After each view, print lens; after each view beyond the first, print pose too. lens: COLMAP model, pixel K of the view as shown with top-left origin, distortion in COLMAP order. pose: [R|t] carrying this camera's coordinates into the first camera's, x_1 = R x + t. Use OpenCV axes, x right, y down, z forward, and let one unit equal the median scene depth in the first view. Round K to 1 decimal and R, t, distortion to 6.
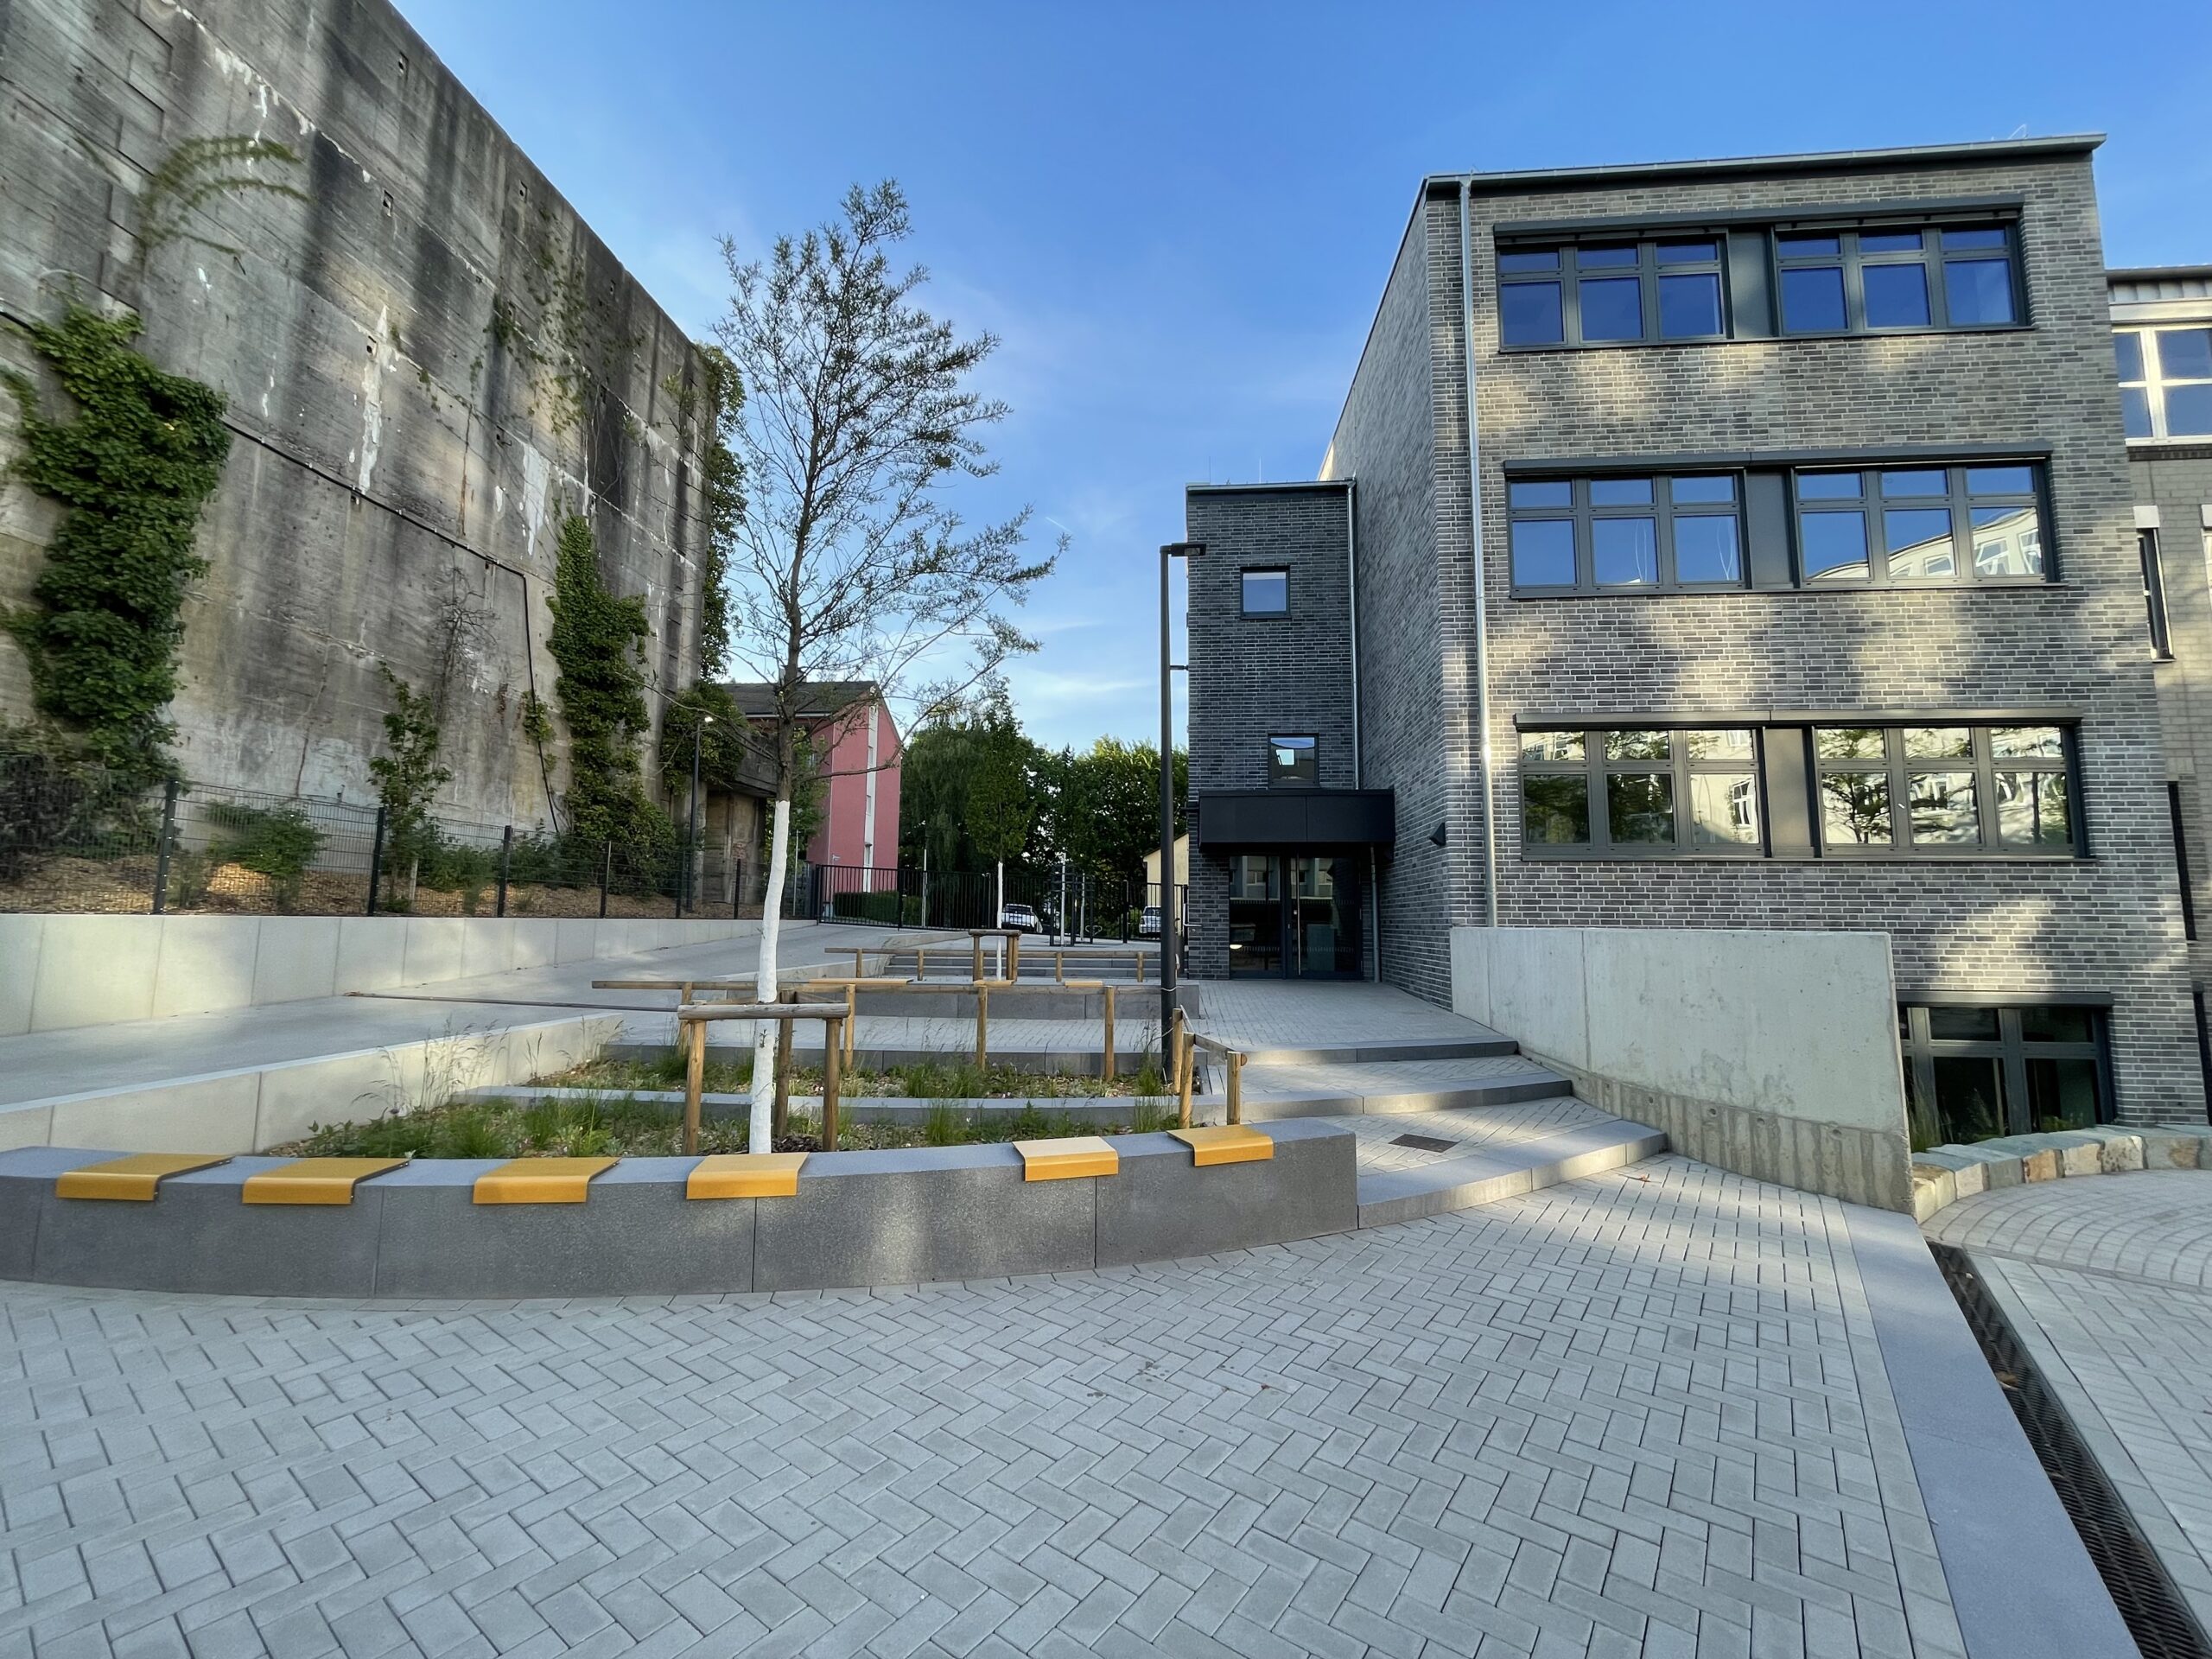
lens RADIAL K [[894.2, 0, 1108.8], [0, 894.2, 825.8], [0, 0, 1]] dist [0.000964, -0.000769]
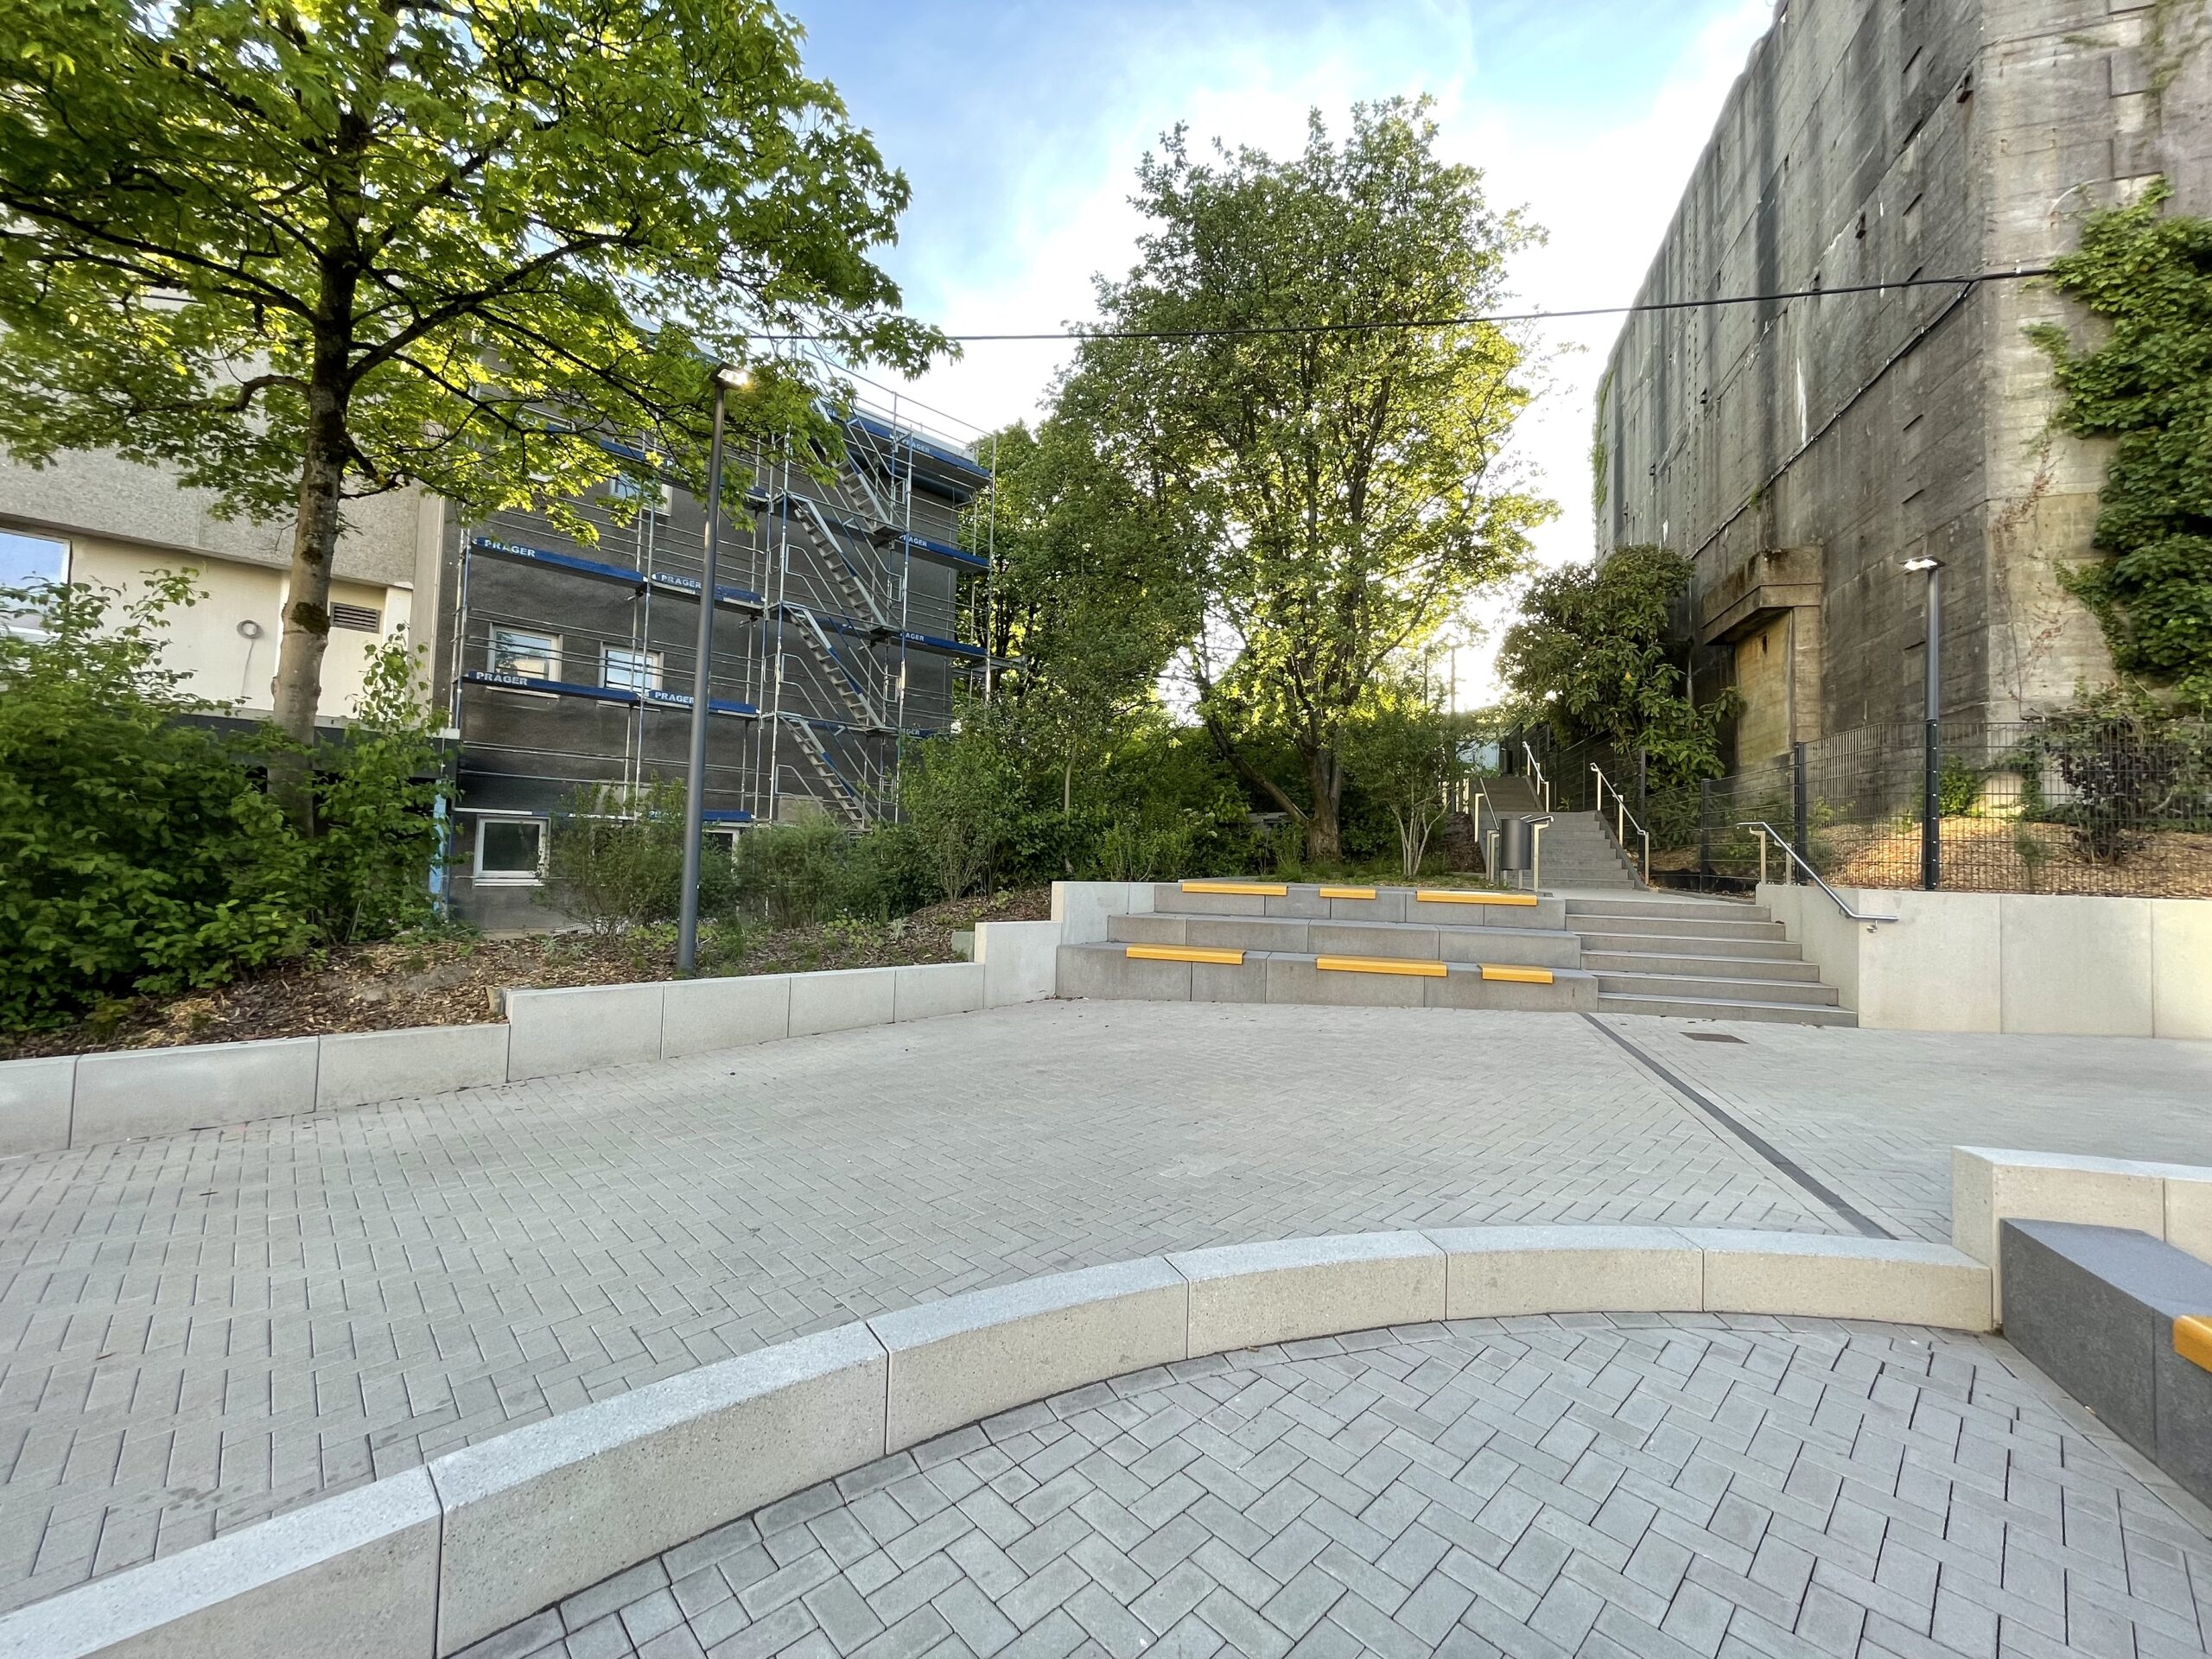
lens RADIAL K [[894.2, 0, 1094.6], [0, 894.2, 824.1], [0, 0, 1]] dist [0.000964, -0.000769]
pose [[-0.181616, -0.052718, -0.981955, -0.119601], [0.072263, 0.995147, -0.066791, 0.008646], [0.980711, -0.083089, -0.176925, 0.120318]]
